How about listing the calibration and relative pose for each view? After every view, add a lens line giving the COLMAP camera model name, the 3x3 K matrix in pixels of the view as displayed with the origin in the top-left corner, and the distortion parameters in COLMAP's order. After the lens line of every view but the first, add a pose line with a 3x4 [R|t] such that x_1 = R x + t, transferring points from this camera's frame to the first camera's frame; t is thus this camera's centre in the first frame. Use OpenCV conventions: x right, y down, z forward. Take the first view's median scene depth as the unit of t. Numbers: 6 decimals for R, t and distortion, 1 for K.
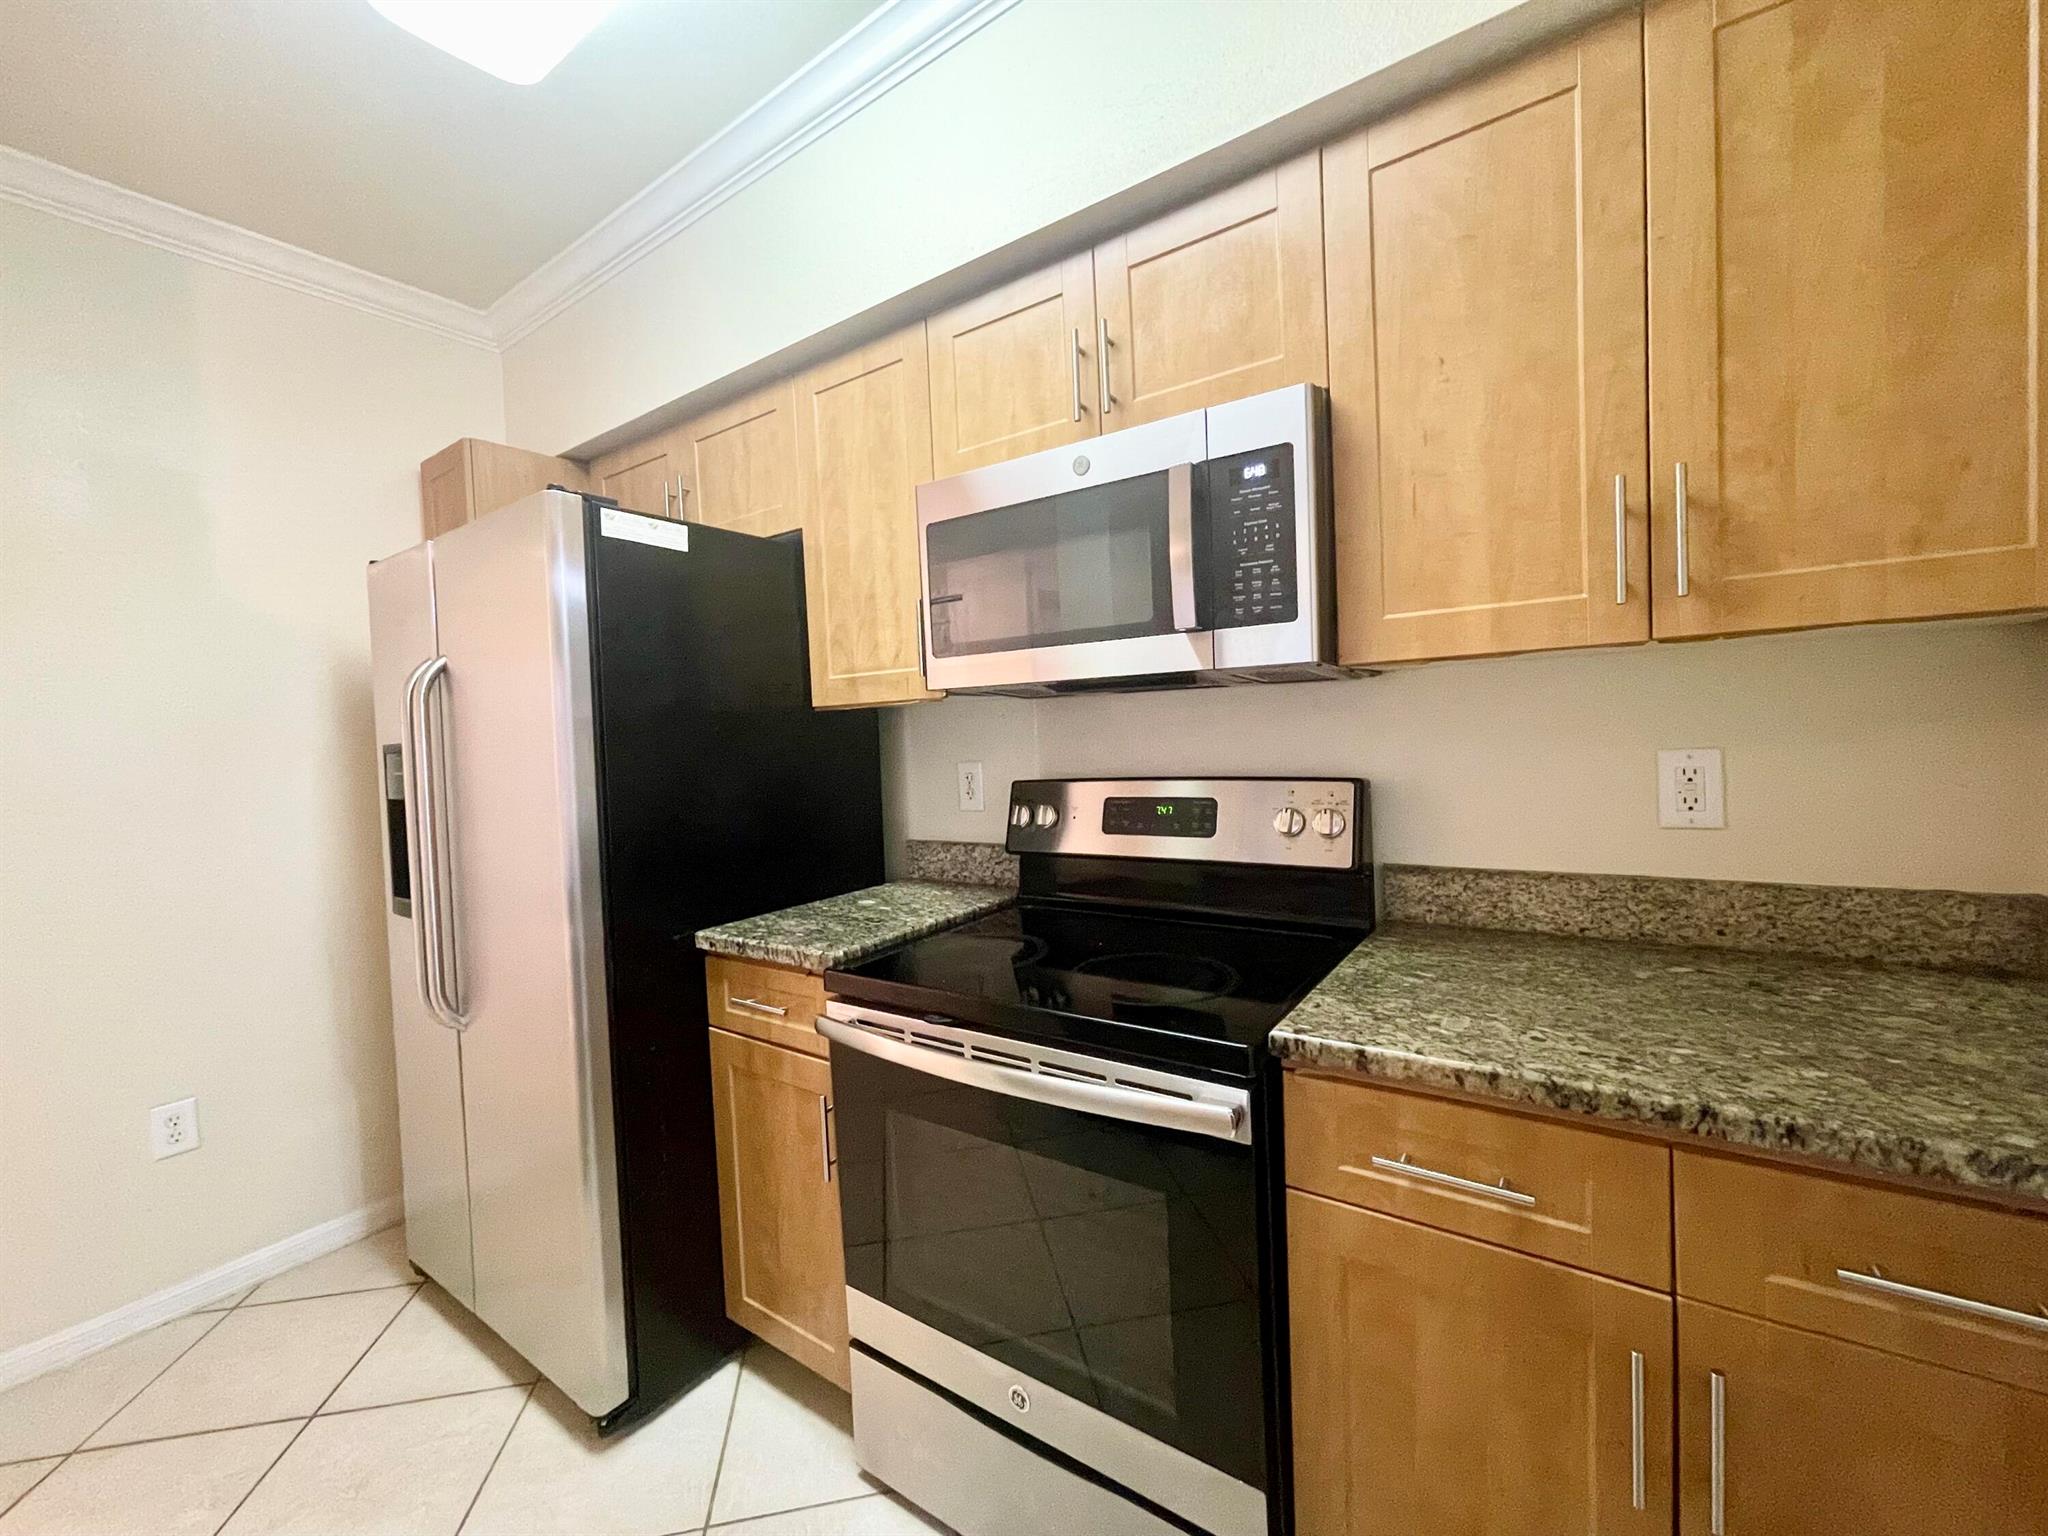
lens RADIAL K [[831.4, 0, 1018.4], [0, 831.4, 758.6], [0, 0, 1]] dist [-0.009879, 0.001481]
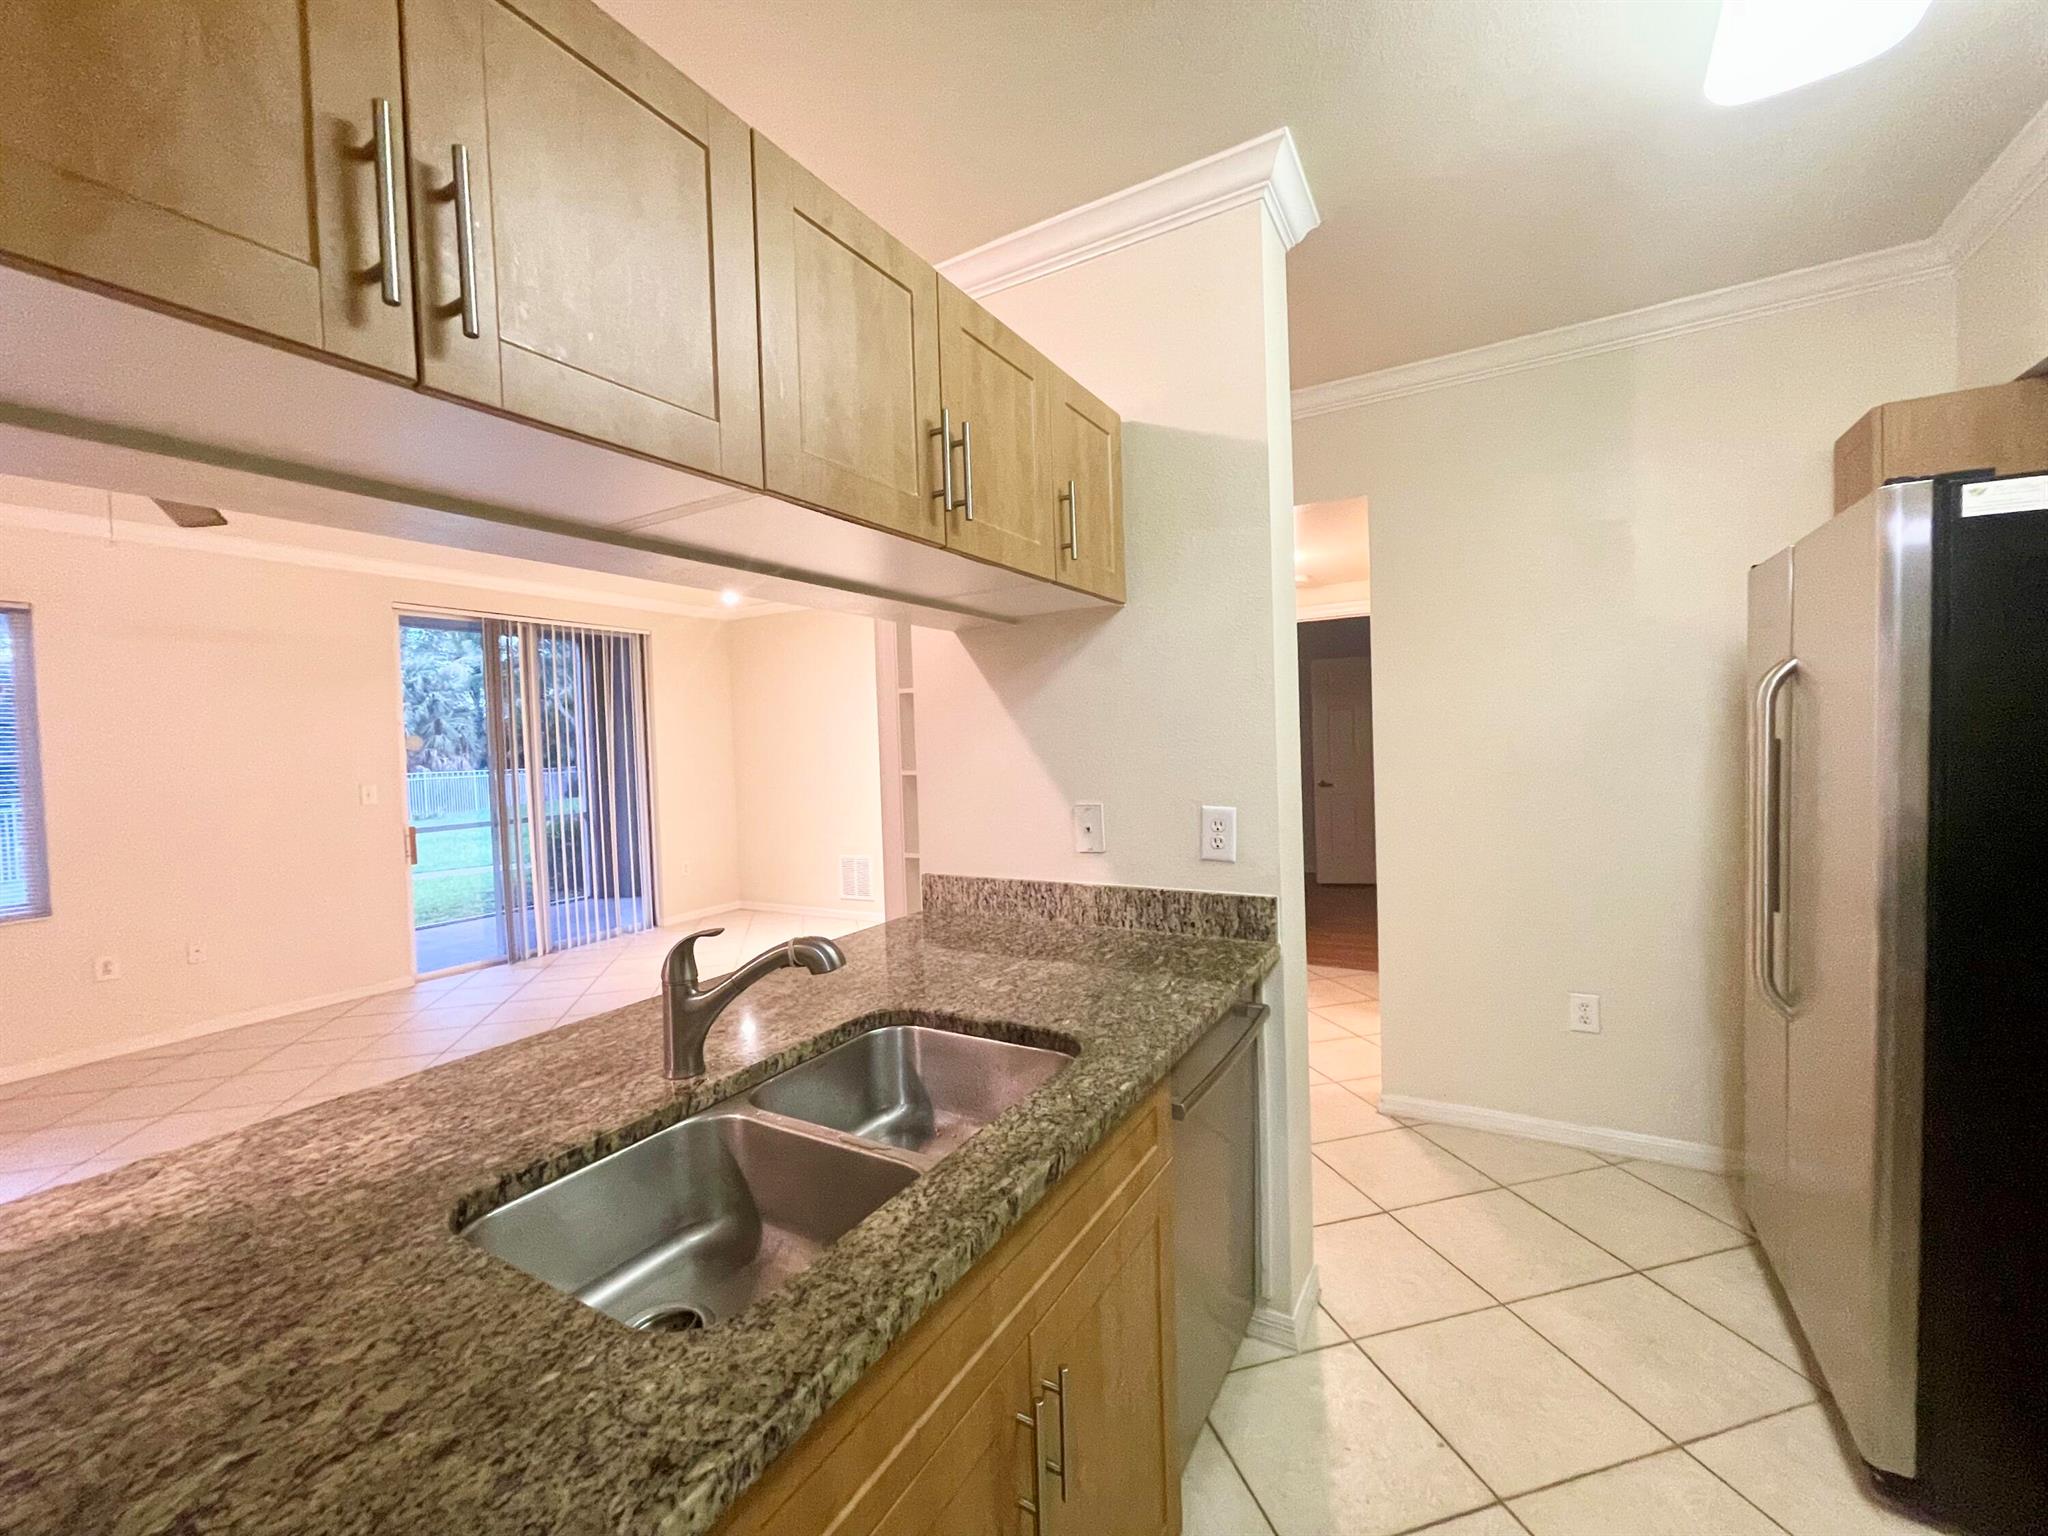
lens RADIAL K [[831.4, 0, 1027.6], [0, 831.4, 782.1], [0, 0, 1]] dist [-0.009879, 0.001481]
pose [[0.098852, 0.093504, -0.990699, 0.300836], [-0.006719, 0.995616, 0.093297, -0.072948], [0.995079, -0.002566, 0.099047, -0.062124]]
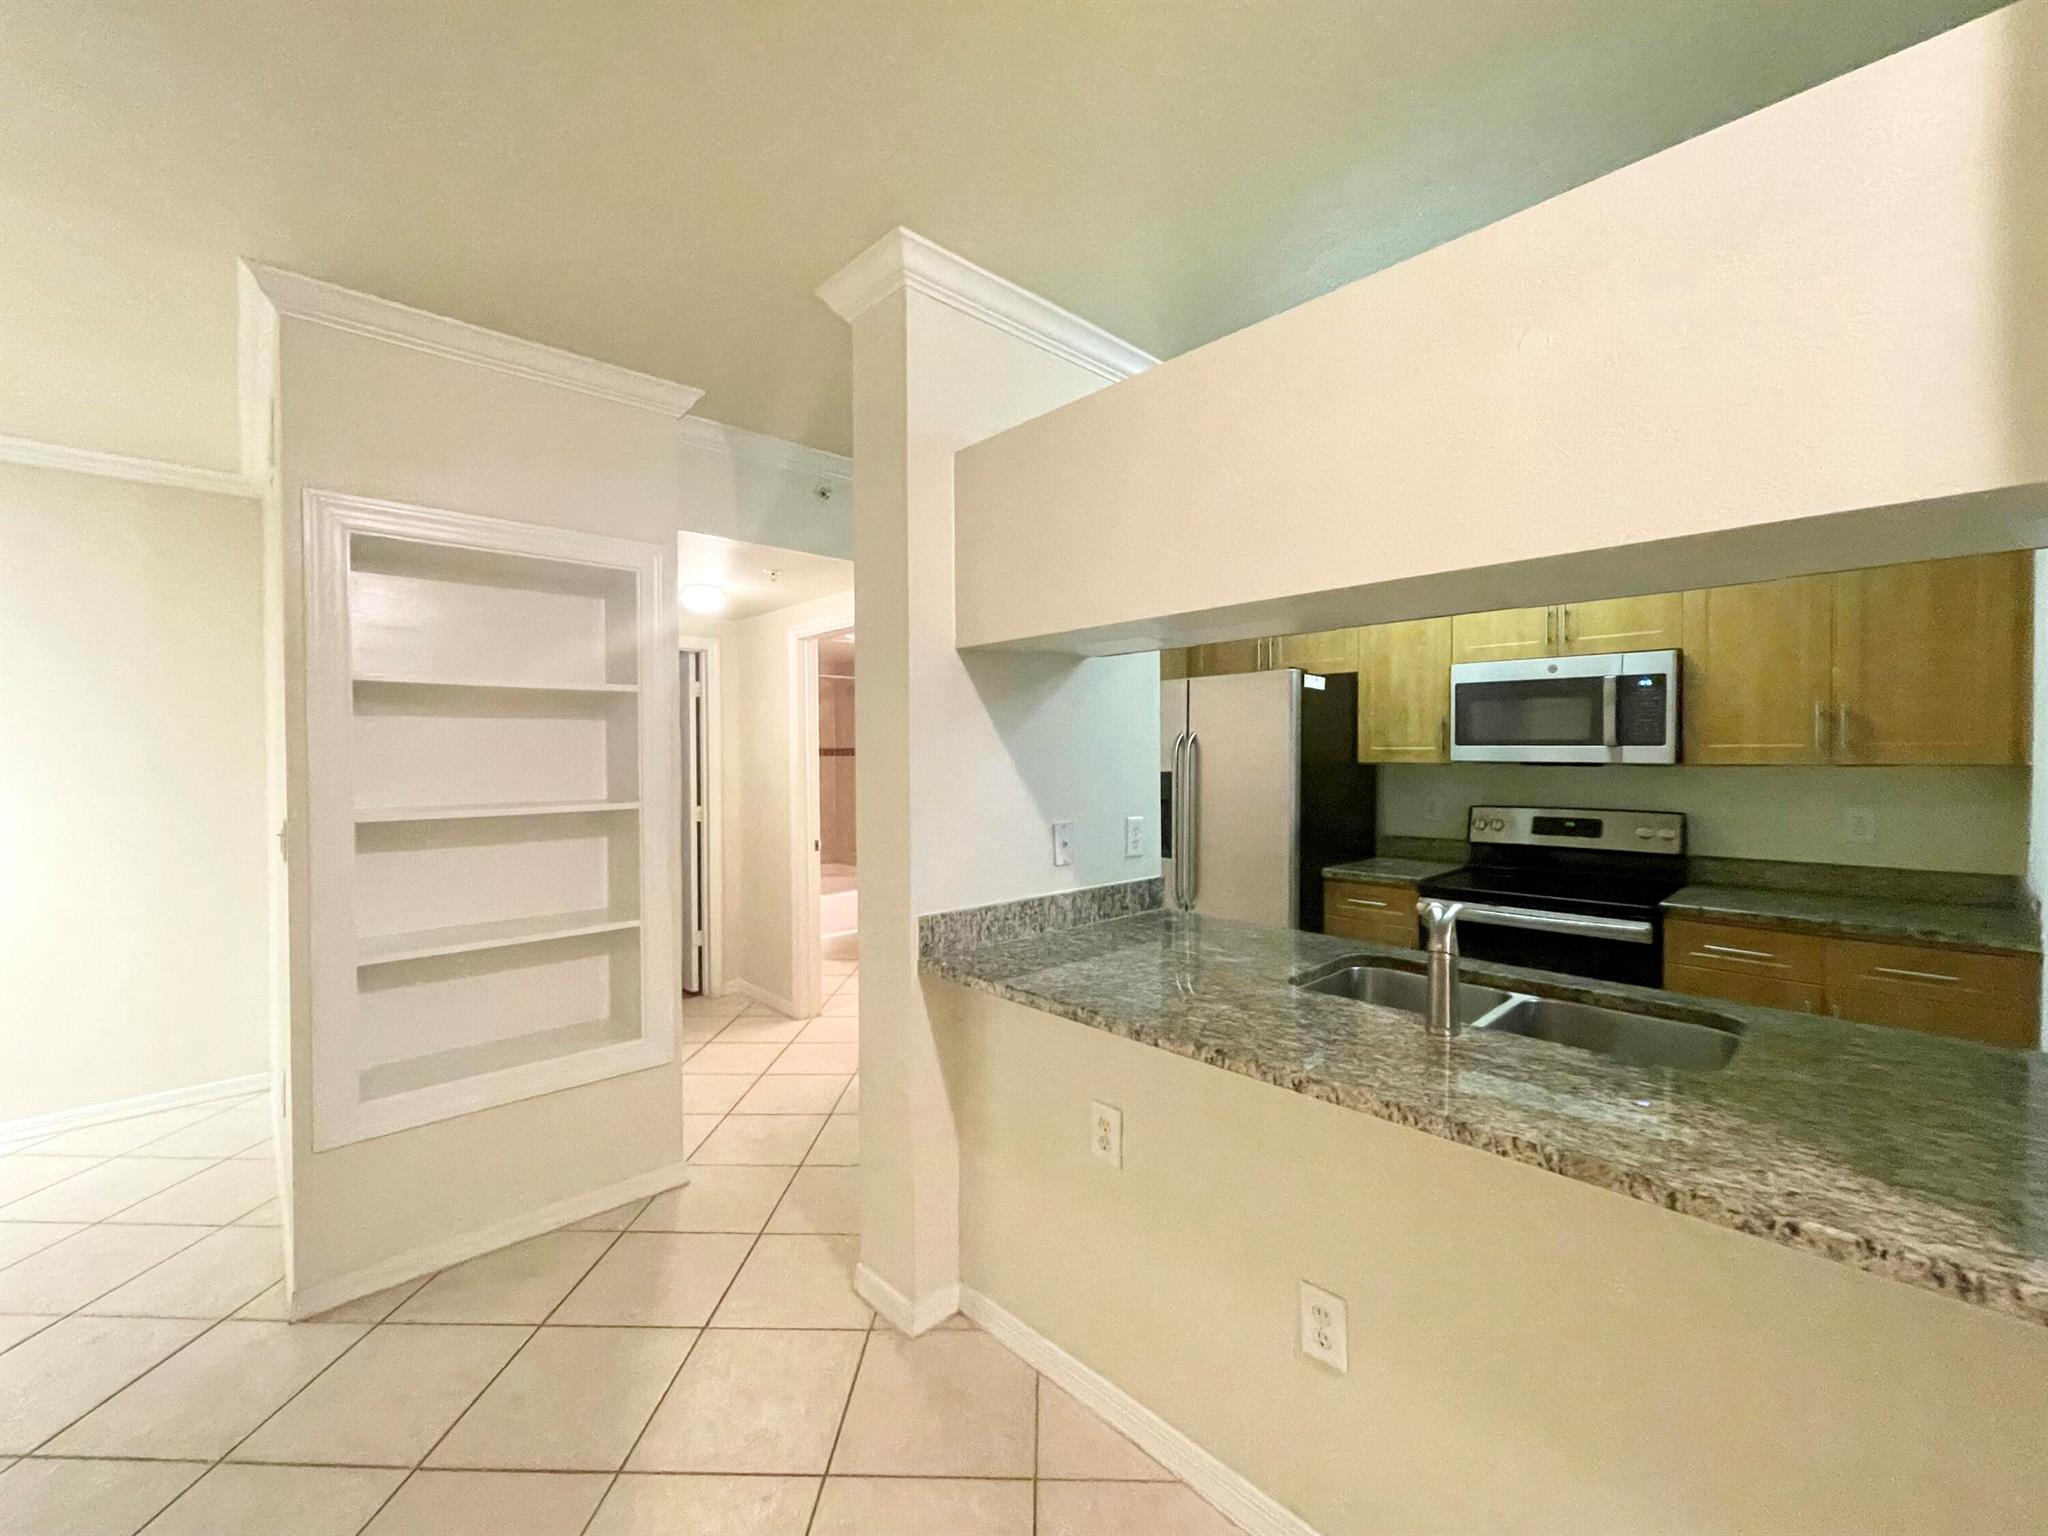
lens RADIAL K [[831.4, 0, 1016.0], [0, 831.4, 758.0], [0, 0, 1]] dist [-0.009879, 0.001481]
pose [[0.979467, 0.043462, -0.196866, -0.881285], [-0.048396, 0.998622, -0.020320, 0.008513], [0.195711, 0.029430, 0.980220, -1.462926]]
